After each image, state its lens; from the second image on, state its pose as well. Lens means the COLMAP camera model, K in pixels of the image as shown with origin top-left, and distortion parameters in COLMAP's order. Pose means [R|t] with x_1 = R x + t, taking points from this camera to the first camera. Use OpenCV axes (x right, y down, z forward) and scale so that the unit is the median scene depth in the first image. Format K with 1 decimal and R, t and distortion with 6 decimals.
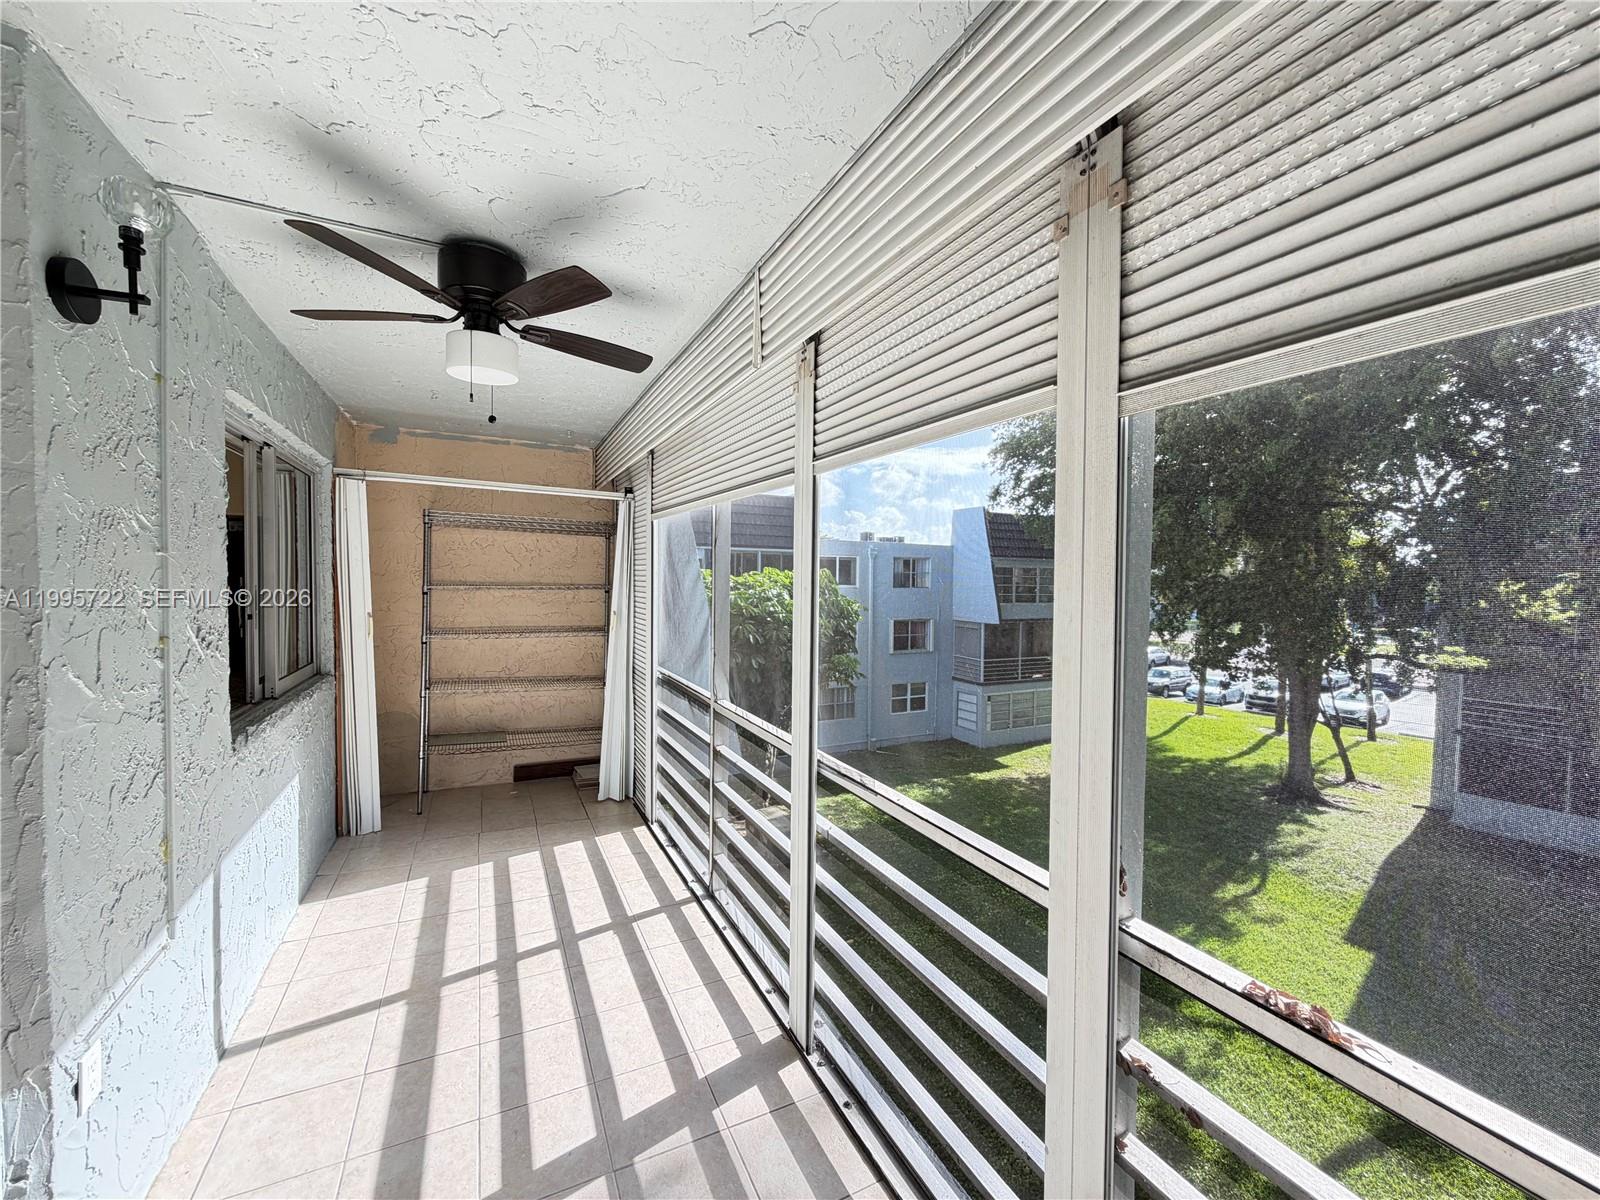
lens RADIAL K [[640.1, 0, 790.3], [0, 640.1, 602.2], [0, 0, 1]] dist [0.001066, -0.000221]
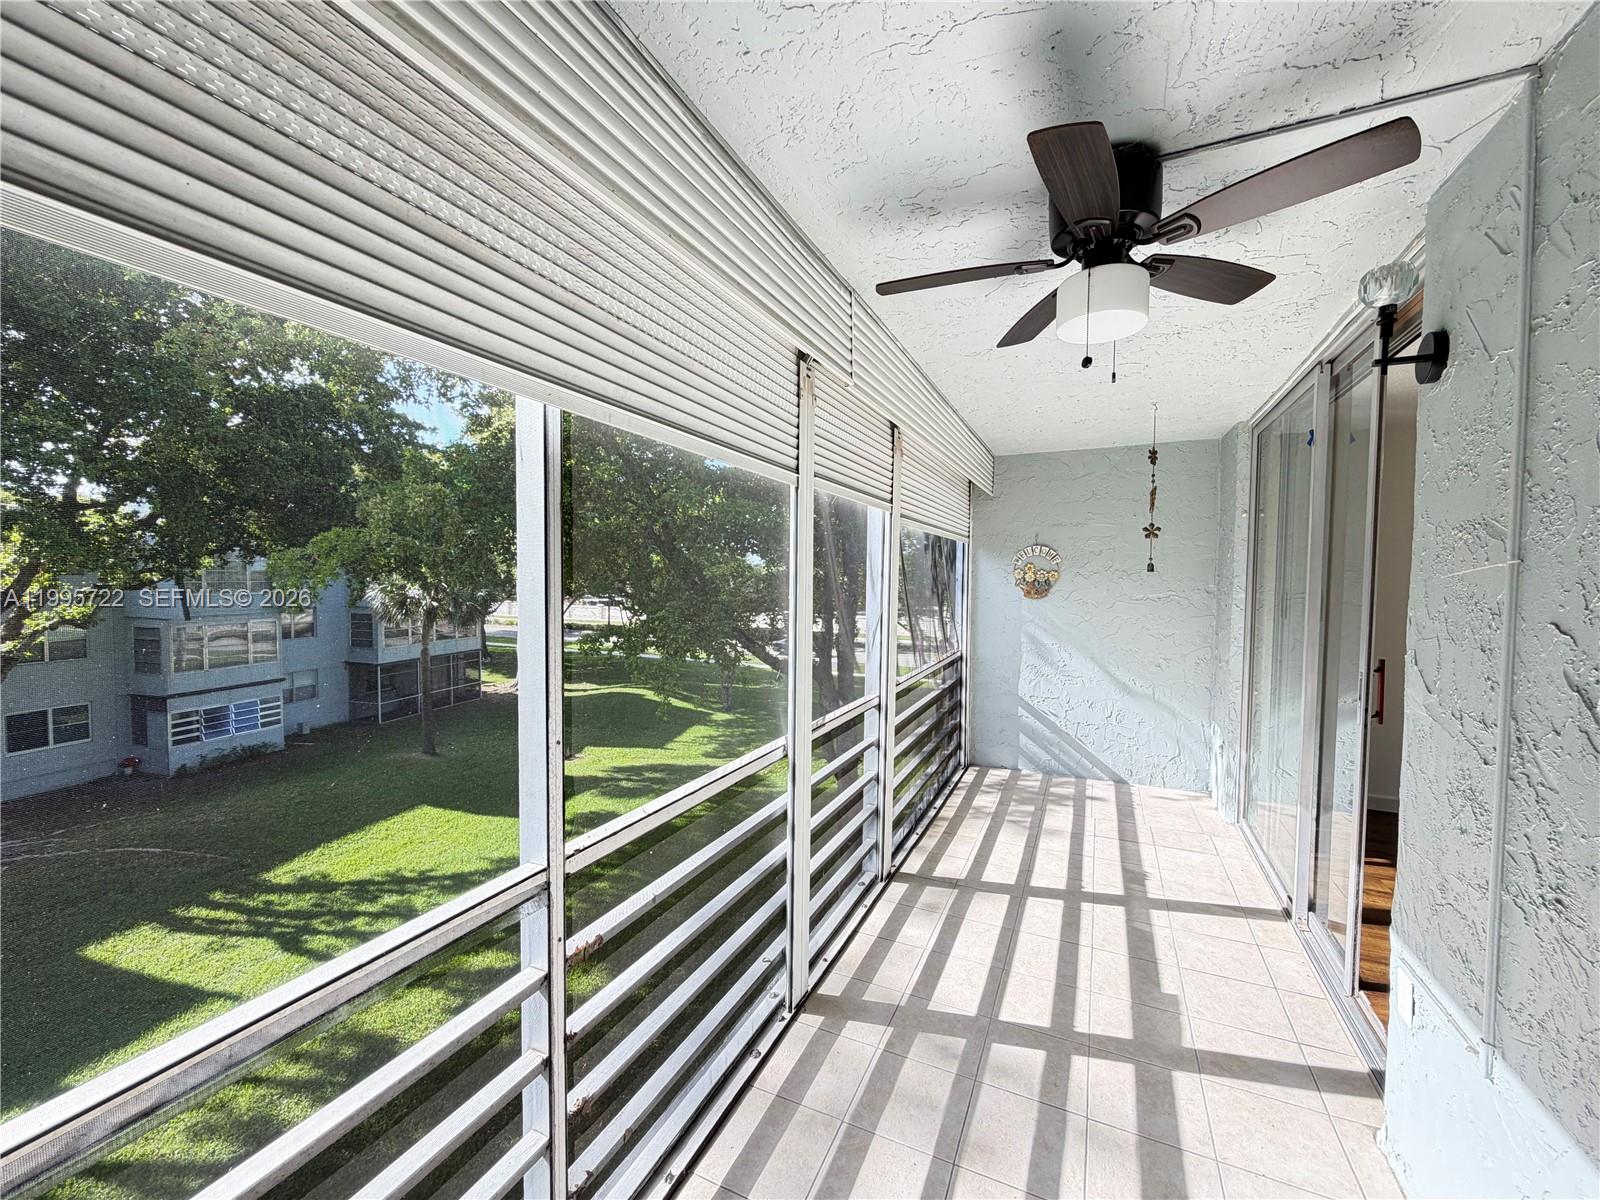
lens RADIAL K [[640.1, 0, 788.1], [0, 640.1, 599.5], [0, 0, 1]] dist [0.001066, -0.000221]
pose [[-0.623741, -0.049919, 0.780035, -0.125664], [0.011152, 0.997289, 0.072740, -0.012068], [-0.781551, 0.054069, -0.621494, 0.262907]]
